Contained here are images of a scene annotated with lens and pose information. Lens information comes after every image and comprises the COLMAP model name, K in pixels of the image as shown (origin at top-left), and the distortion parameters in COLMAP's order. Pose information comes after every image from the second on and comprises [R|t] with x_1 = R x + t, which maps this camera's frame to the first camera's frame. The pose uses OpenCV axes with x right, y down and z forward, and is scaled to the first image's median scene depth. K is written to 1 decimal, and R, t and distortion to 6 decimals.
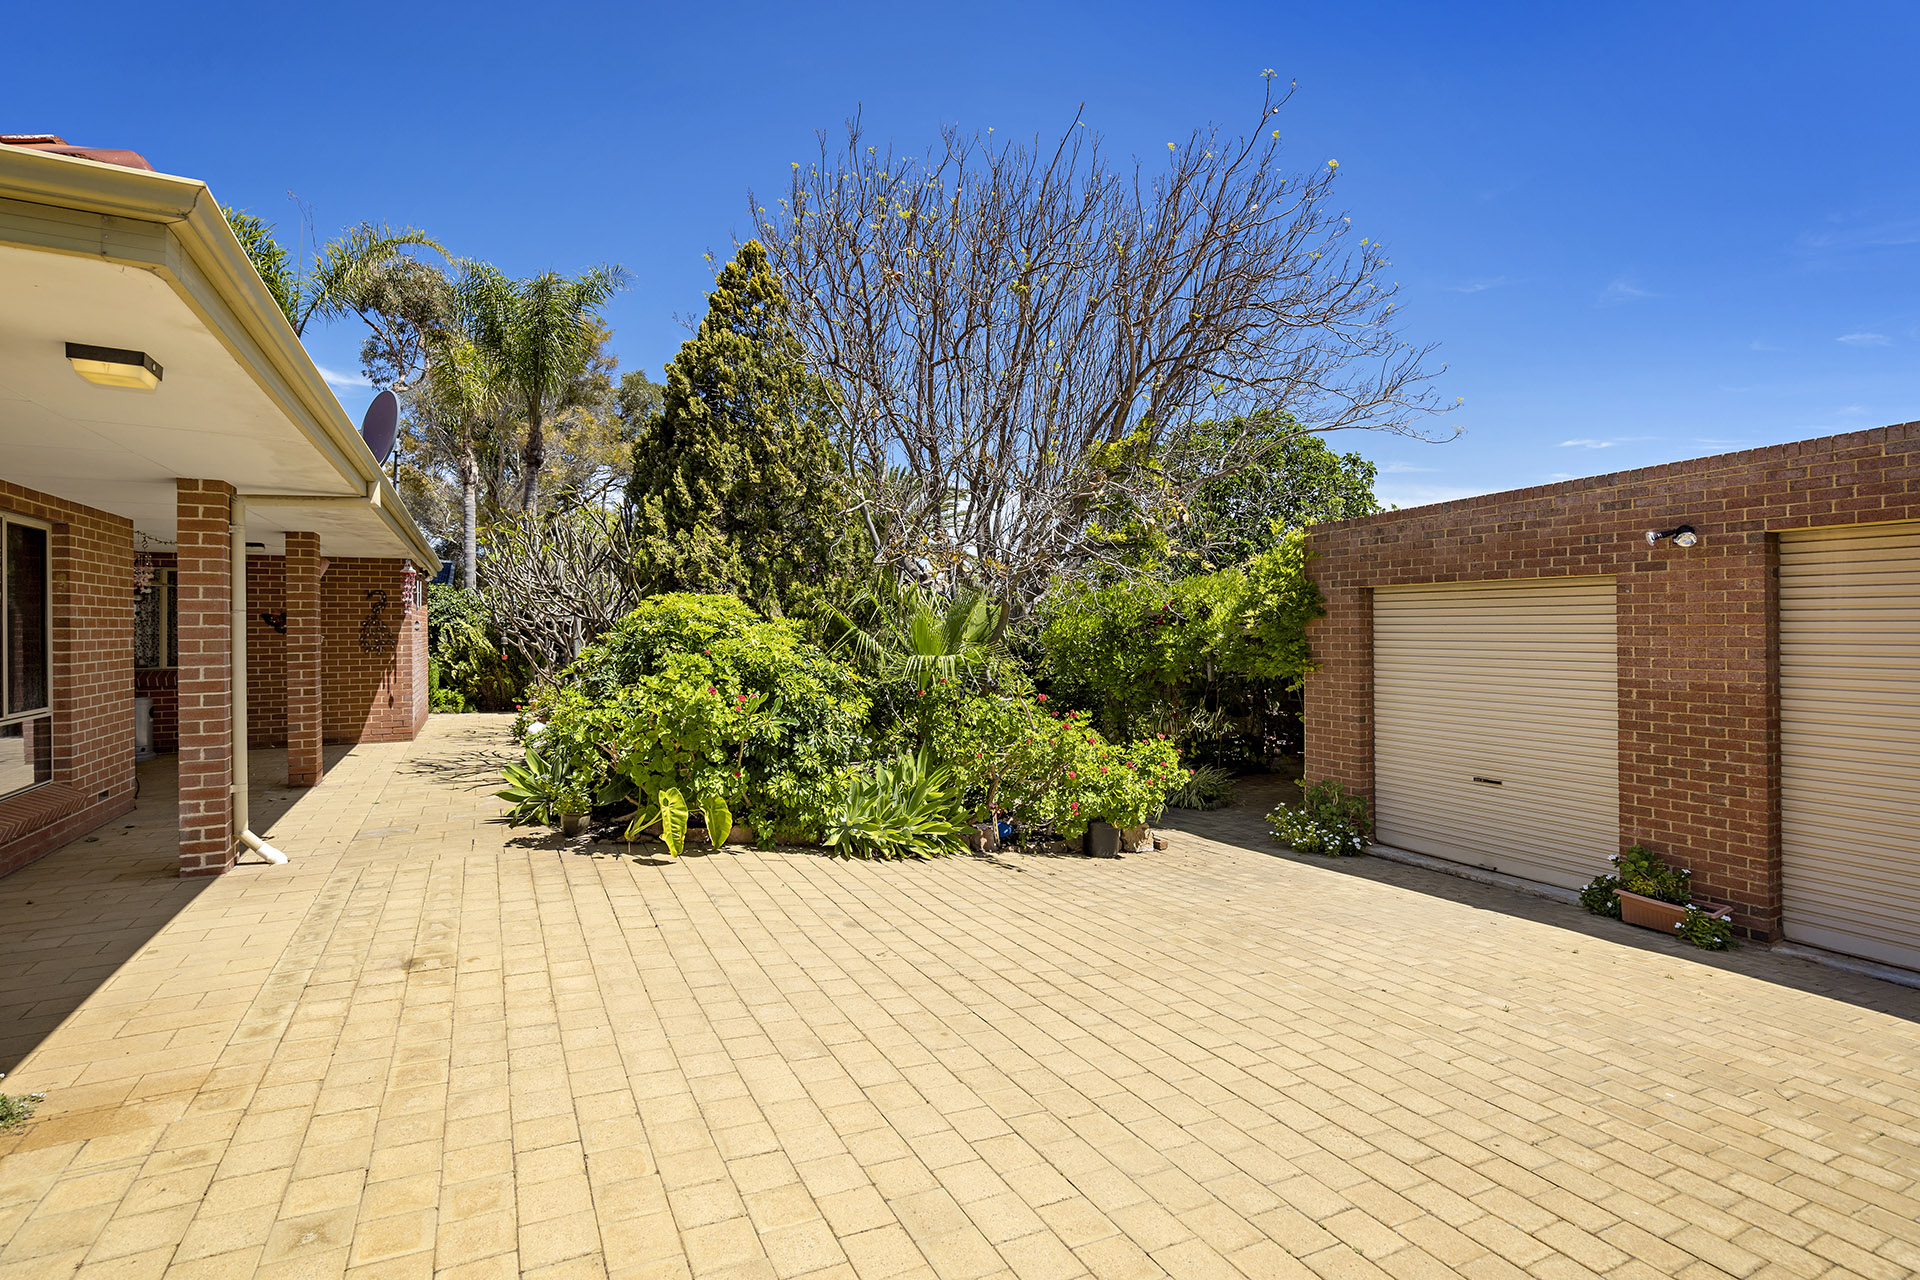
lens RADIAL K [[887.9, 0, 960.2], [0, 887.9, 634.3], [0, 0, 1]] dist [-0.004674, 0.001637]
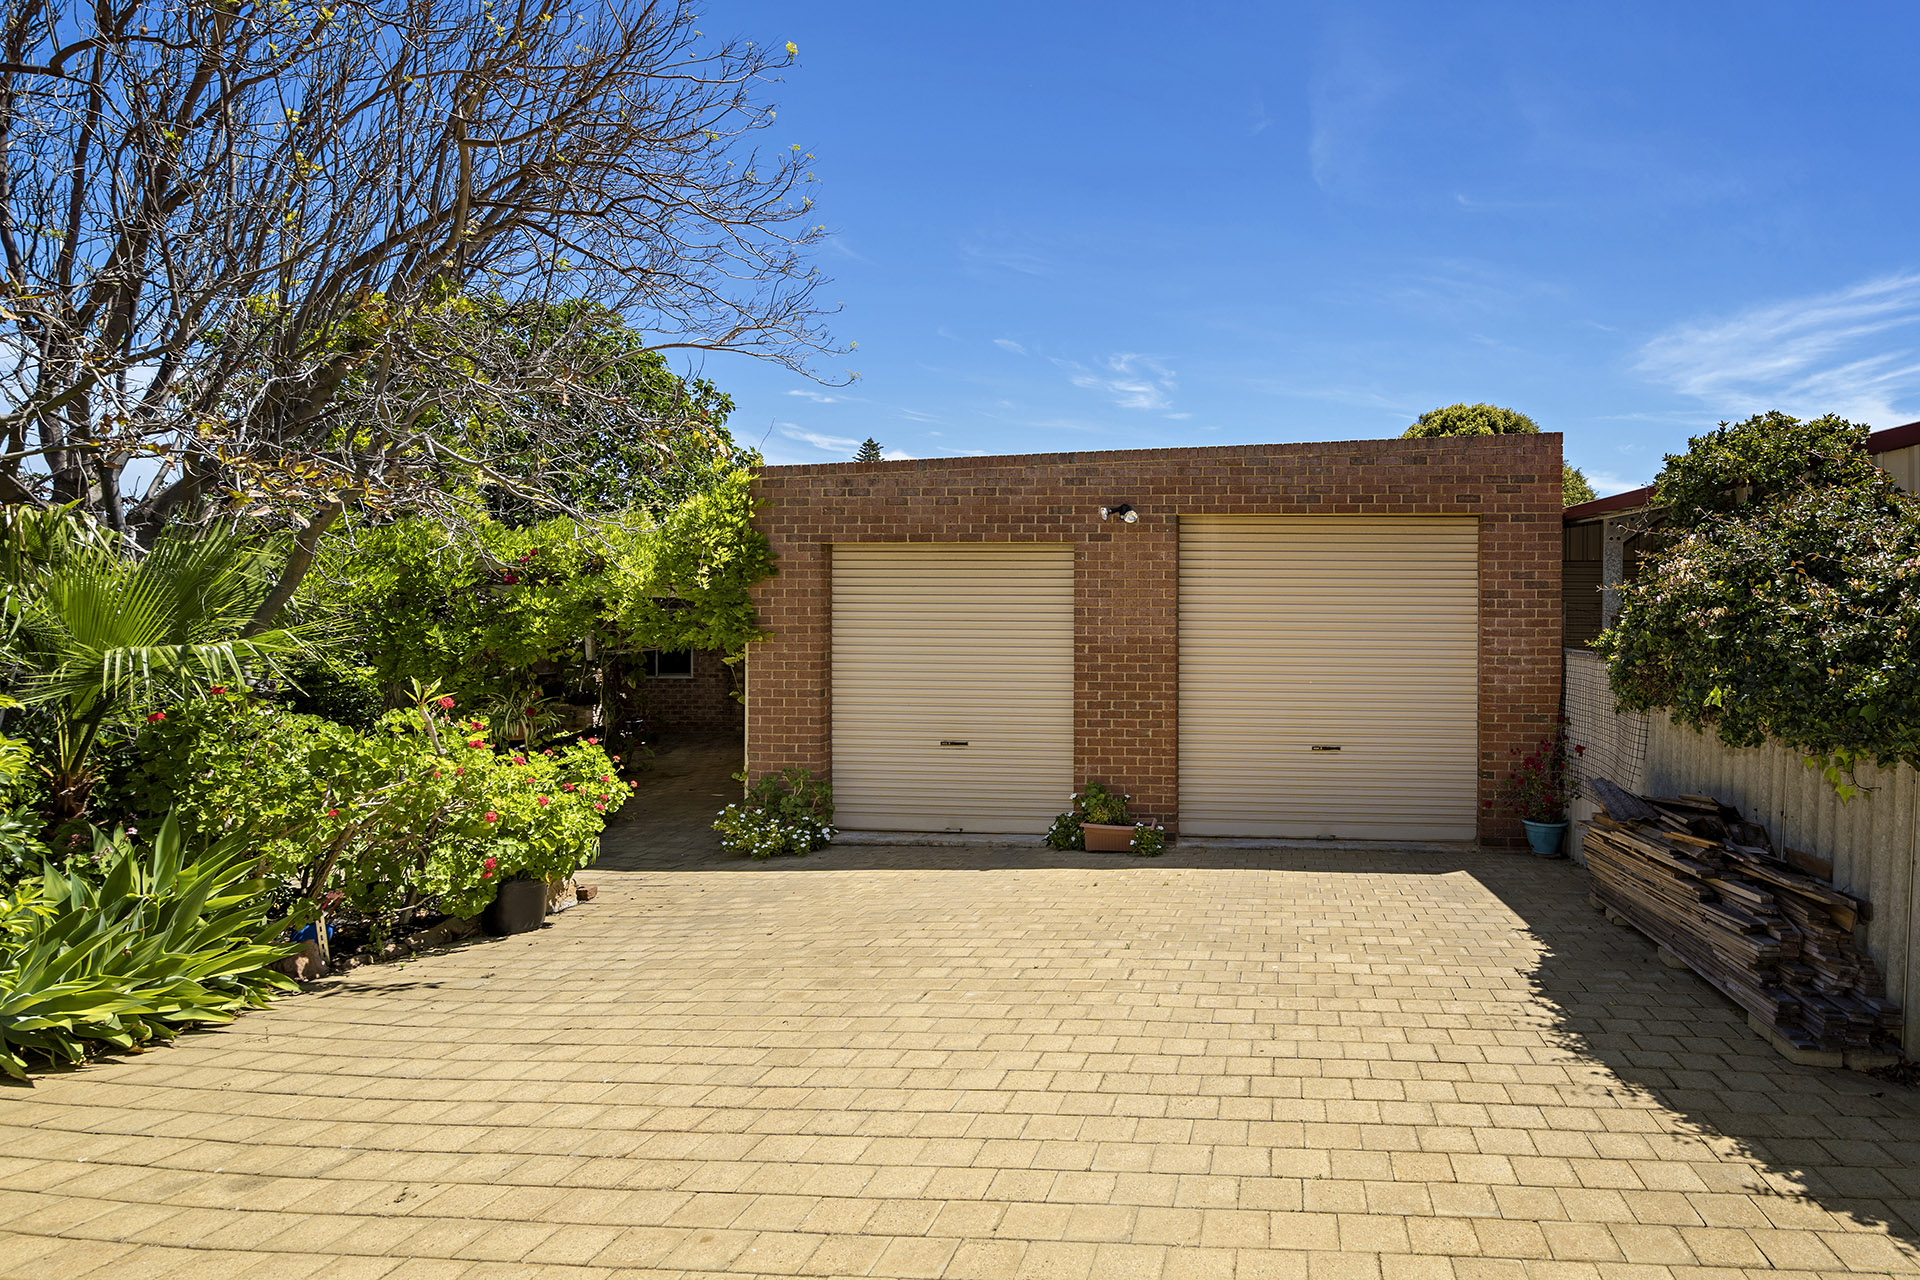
lens RADIAL K [[1118.5, 0, 982.9], [0, 1118.5, 582.4], [0, 0, 1]] dist [-0.006129, 0.005883]
pose [[0.519139, -0.001109, 0.854689, -0.449248], [0.001073, 0.999999, 0.000646, -0.015941], [-0.854689, 0.000582, 0.519140, 0.309591]]
